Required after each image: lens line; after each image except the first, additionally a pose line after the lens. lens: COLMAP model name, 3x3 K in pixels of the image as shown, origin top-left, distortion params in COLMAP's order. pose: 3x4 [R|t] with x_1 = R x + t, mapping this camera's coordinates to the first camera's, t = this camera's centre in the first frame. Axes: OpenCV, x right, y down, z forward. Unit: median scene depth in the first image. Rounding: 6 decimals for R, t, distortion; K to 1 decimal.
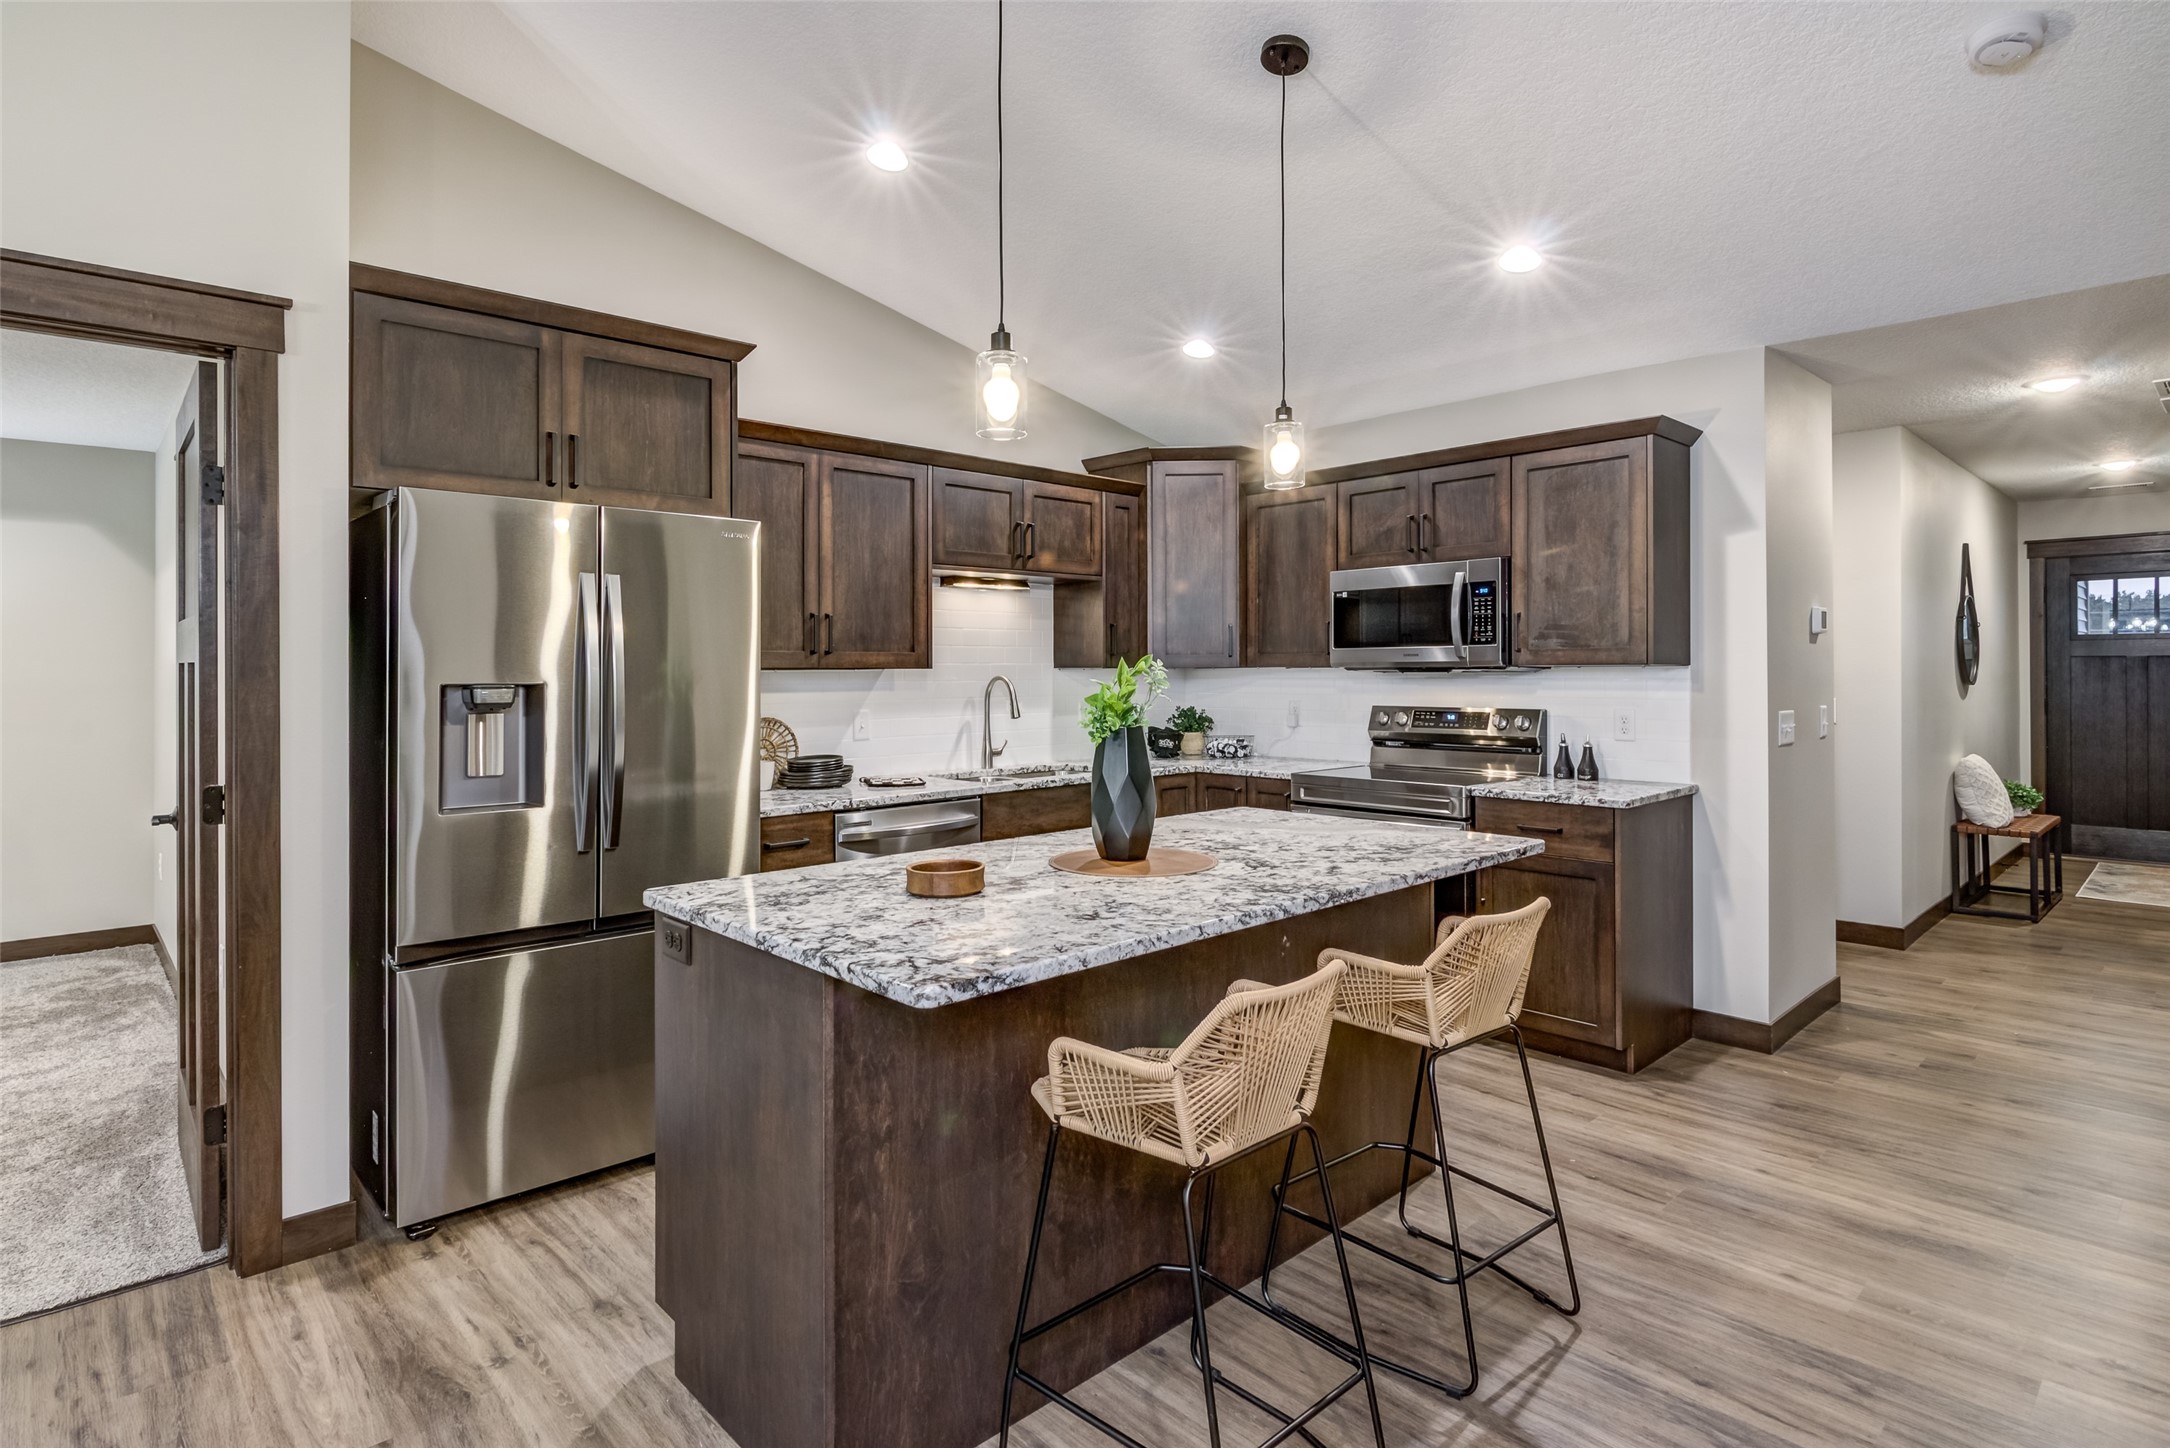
lens RADIAL K [[1106.6, 0, 1084.9], [0, 1106.6, 678.4], [0, 0, 1]] dist [0.002224, 0.000423]
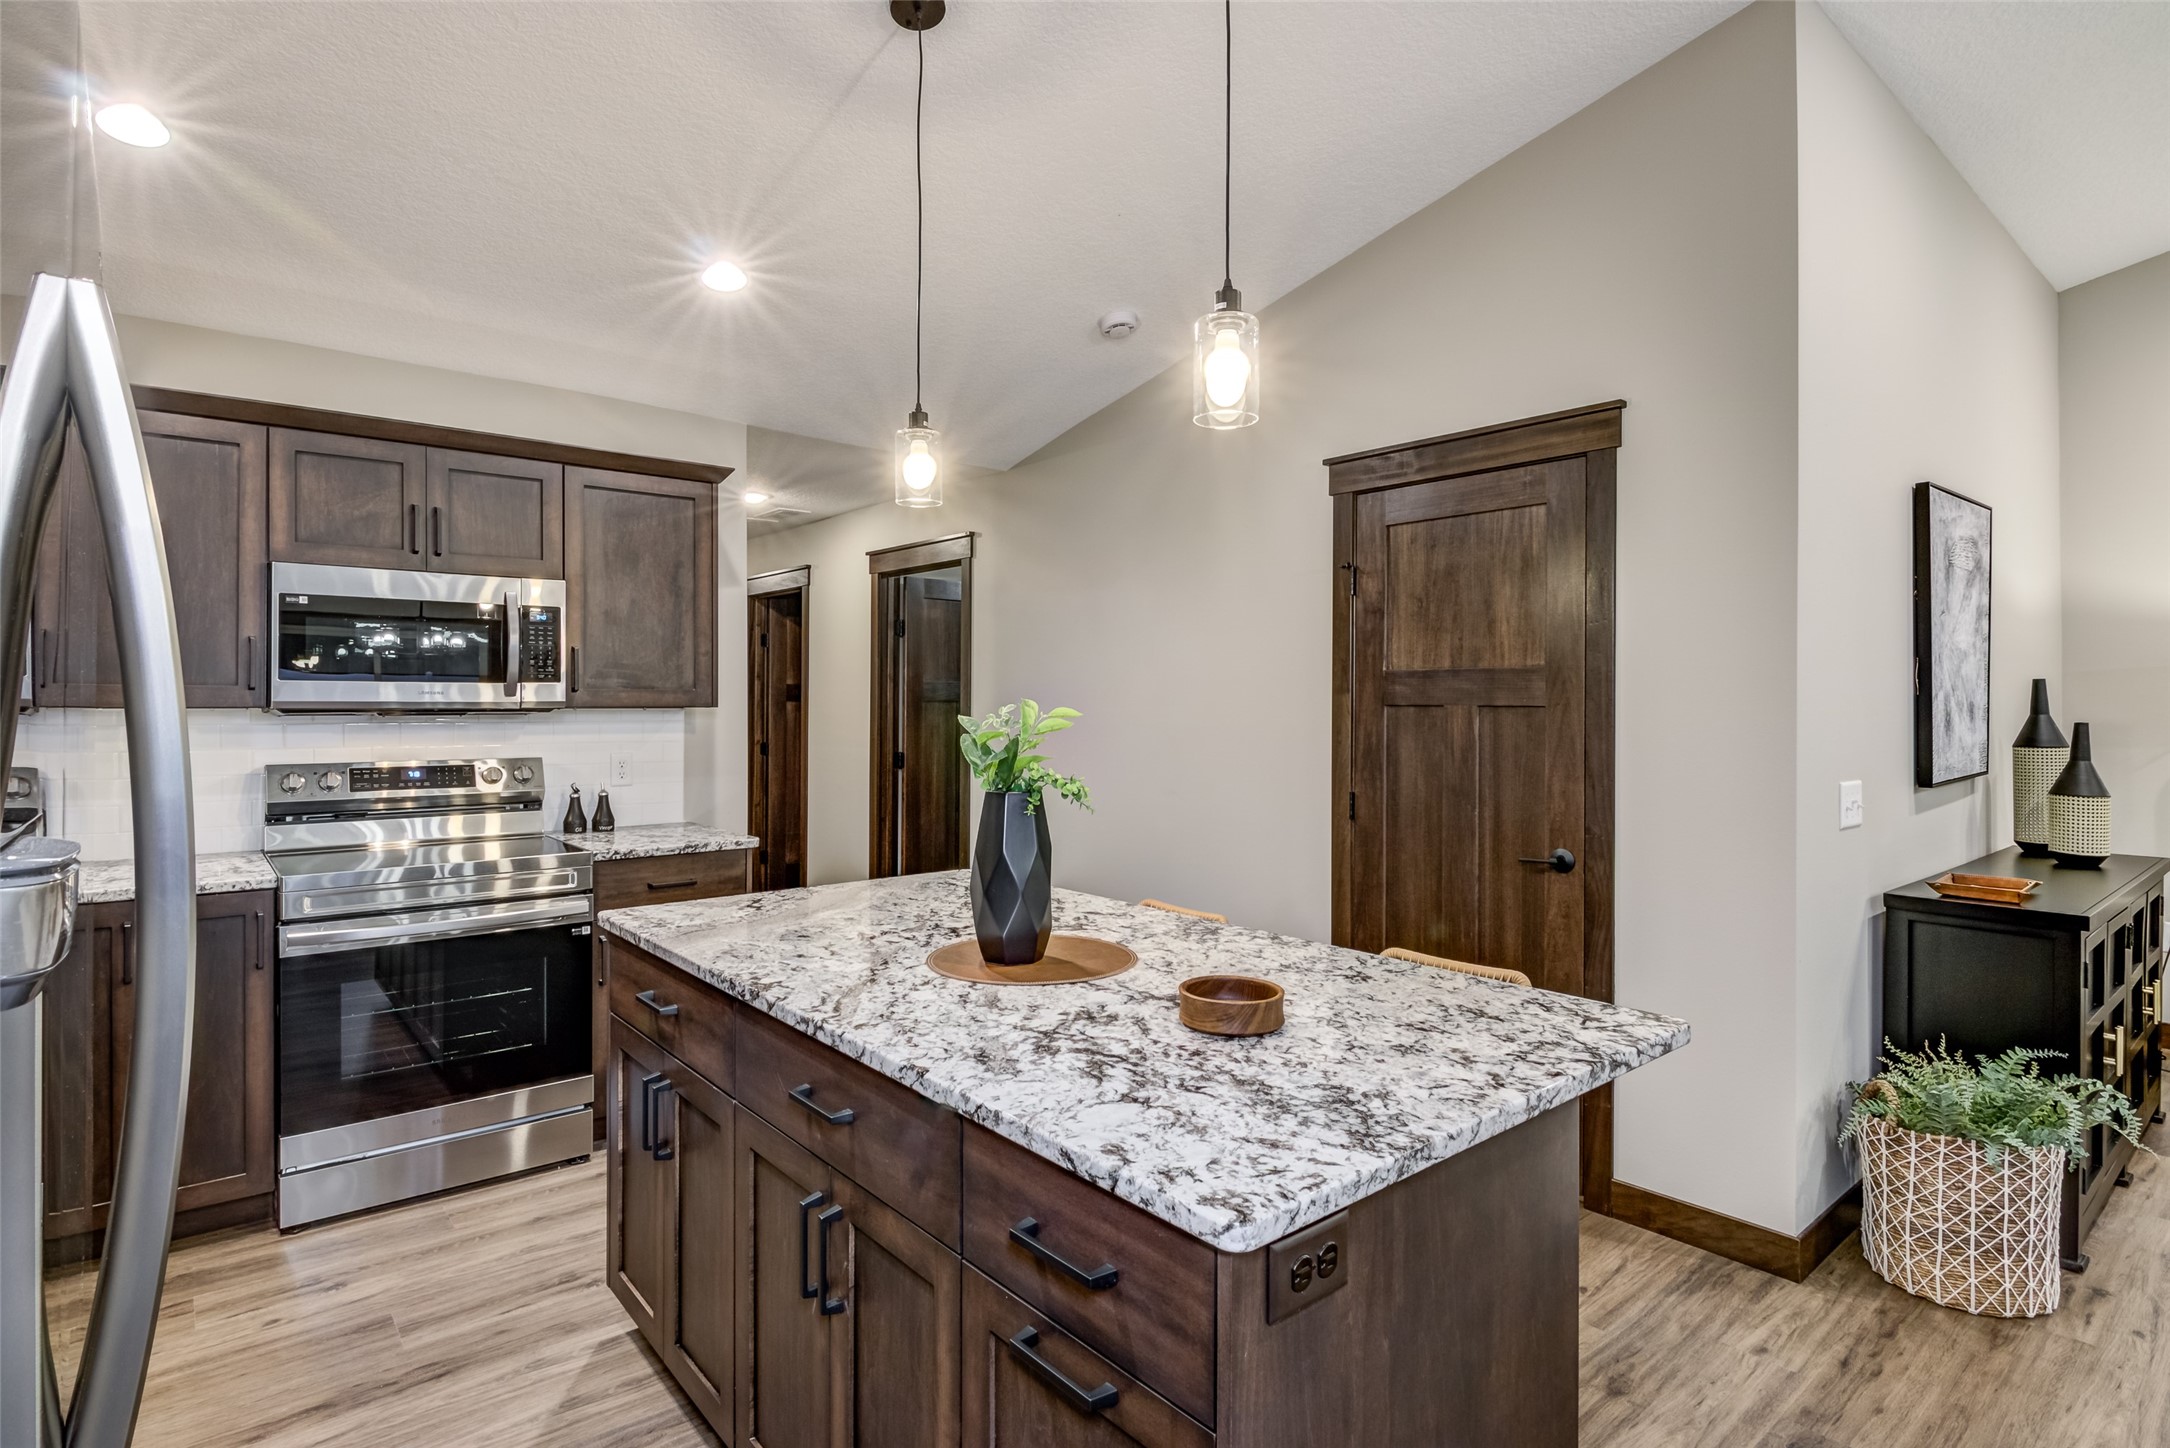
lens RADIAL K [[1106.6, 0, 1093.1], [0, 1106.6, 714.9], [0, 0, 1]] dist [0.002224, 0.000423]
pose [[0.049878, -0.003363, 0.998750, -0.454607], [0.004203, 0.999986, 0.003157, -0.006816], [-0.998746, 0.004041, 0.049892, 0.547935]]
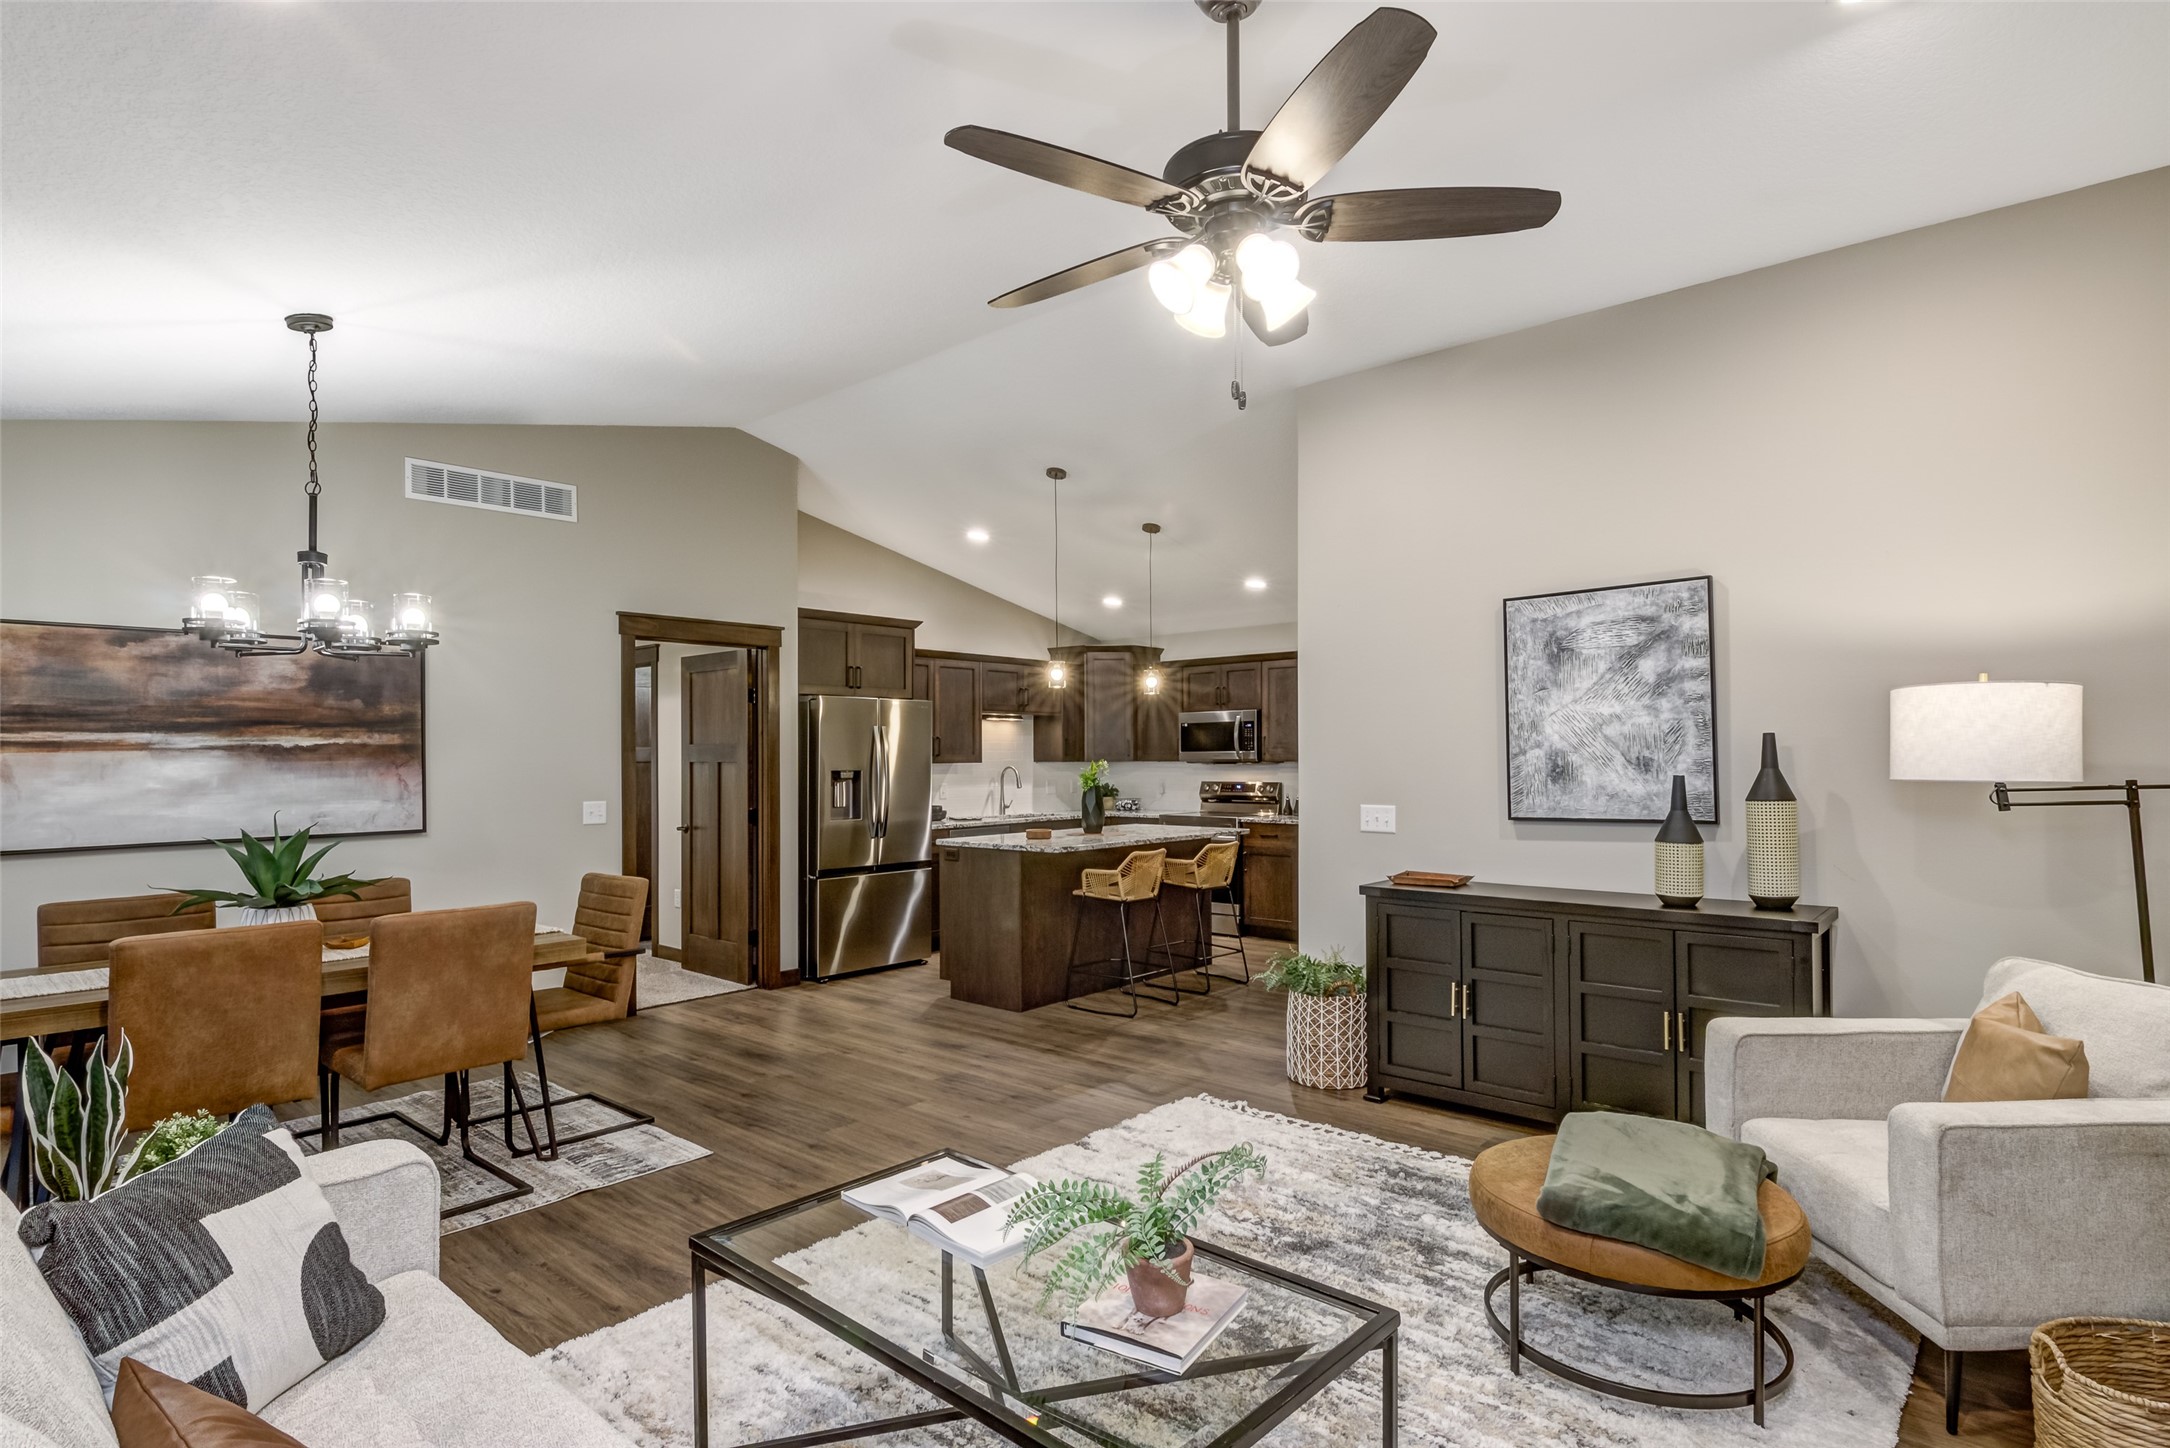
lens RADIAL K [[1106.6, 0, 1087.5], [0, 1106.6, 732.2], [0, 0, 1]] dist [0.002224, 0.000423]
pose [[0.994868, 0.002104, 0.101158, -0.157408], [0.000991, 0.999533, -0.030529, -0.002778], [-0.101175, 0.030473, 0.994402, -1.060334]]
